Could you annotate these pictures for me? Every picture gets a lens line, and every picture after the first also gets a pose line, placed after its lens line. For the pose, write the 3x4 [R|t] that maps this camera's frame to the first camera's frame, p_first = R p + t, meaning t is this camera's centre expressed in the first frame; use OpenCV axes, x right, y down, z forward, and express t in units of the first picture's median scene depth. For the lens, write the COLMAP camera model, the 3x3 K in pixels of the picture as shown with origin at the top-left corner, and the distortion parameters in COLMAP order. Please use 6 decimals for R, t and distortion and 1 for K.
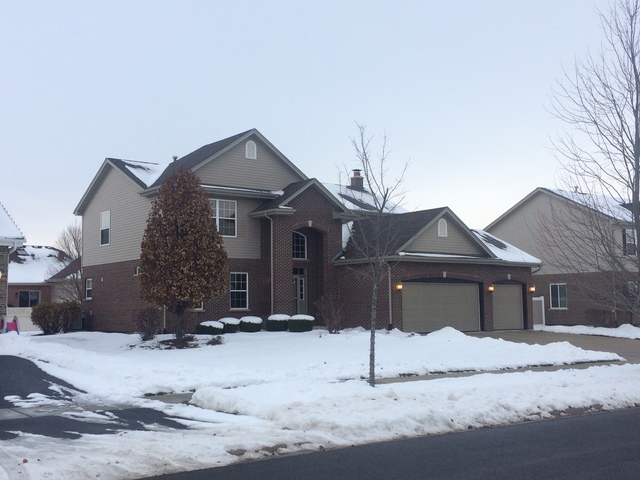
lens RADIAL K [[769.6, 0, 319.4], [0, 769.6, 241.6], [0, 0, 1]] dist [0.039092, 0.000000]
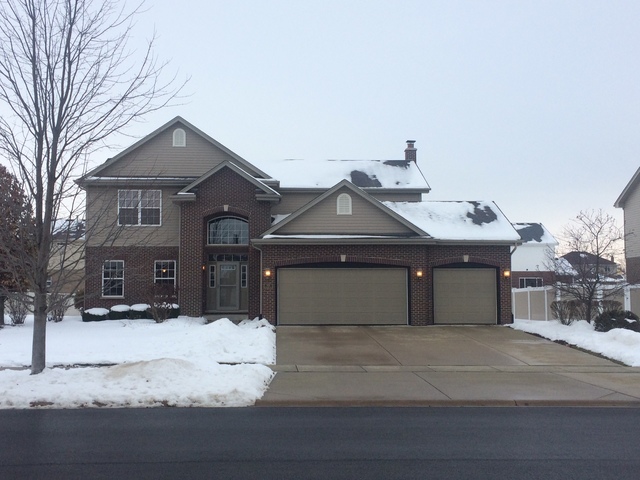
lens RADIAL K [[769.6, 0, 319.7], [0, 769.6, 238.4], [0, 0, 1]] dist [0.039092, 0.000000]
pose [[0.830006, -0.035440, -0.556627, 0.620320], [0.043810, 0.999038, 0.001719, 0.018059], [0.556031, -0.025813, 0.830761, 0.269286]]
